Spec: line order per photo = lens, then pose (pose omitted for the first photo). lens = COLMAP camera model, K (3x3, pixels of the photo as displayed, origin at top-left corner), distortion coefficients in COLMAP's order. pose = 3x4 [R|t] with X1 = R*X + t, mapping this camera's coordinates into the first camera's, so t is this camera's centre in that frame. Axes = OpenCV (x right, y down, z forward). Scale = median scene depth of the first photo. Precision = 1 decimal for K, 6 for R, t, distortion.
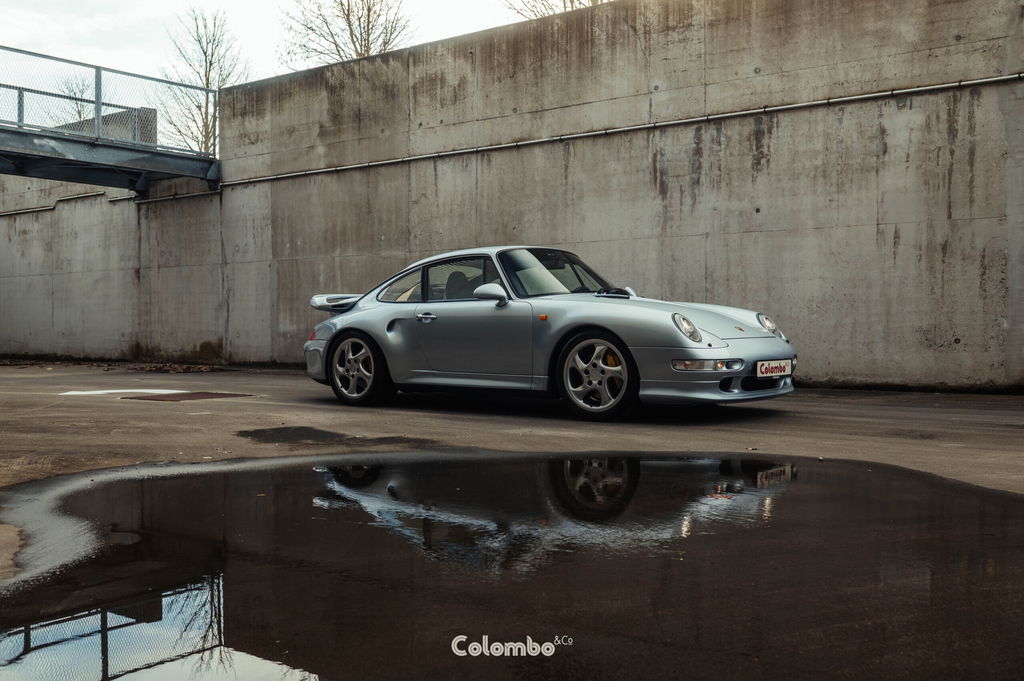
lens RADIAL K [[1105.4, 0, 512.5], [0, 1105.4, 337.4], [0, 0, 1]] dist [0.004005, 0.000000]
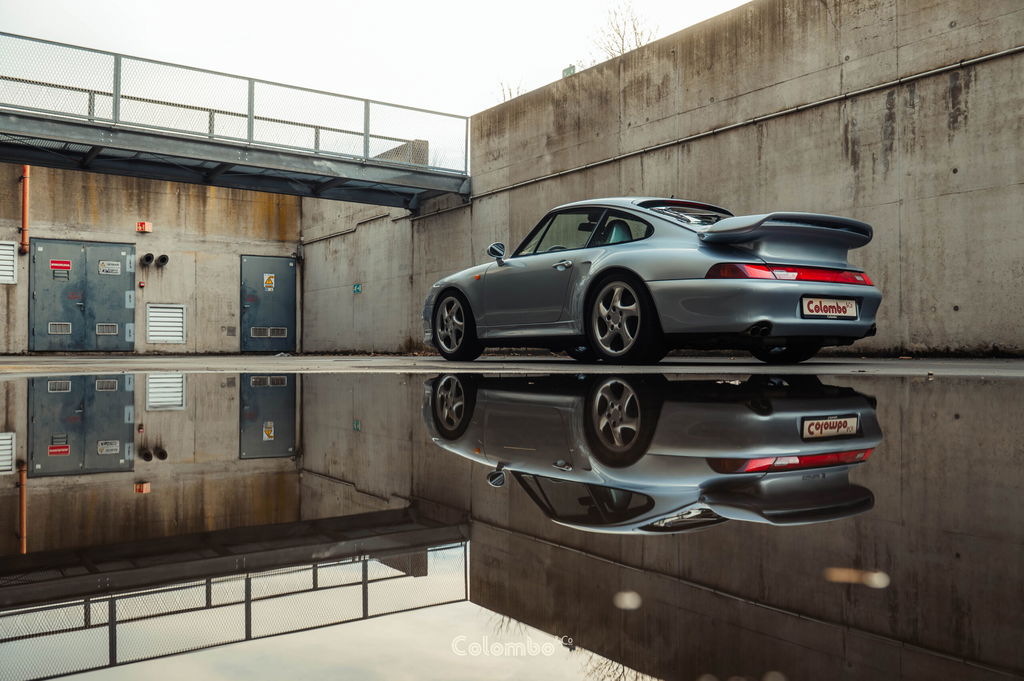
lens RADIAL K [[928.3, 0, 510.3], [0, 928.3, 335.2], [0, 0, 1]] dist [-0.014019, 0.000000]
pose [[0.955240, -0.000496, -0.295833, 0.078249], [-0.009487, 0.999433, -0.032309, 0.045940], [0.295681, 0.033669, 0.954693, 0.117201]]
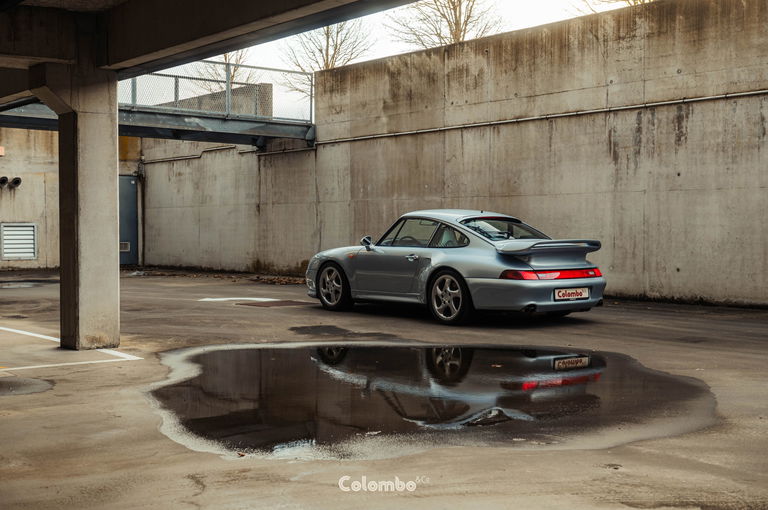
lens RADIAL K [[1069.2, 0, 383.9], [0, 1069.2, 257.8], [0, 0, 1]] dist [0.037331, 0.000000]
pose [[0.973522, 0.009564, -0.228394, 0.144375], [-0.005977, 0.999848, 0.016395, -0.027006], [0.228516, -0.014596, 0.973431, -0.309135]]
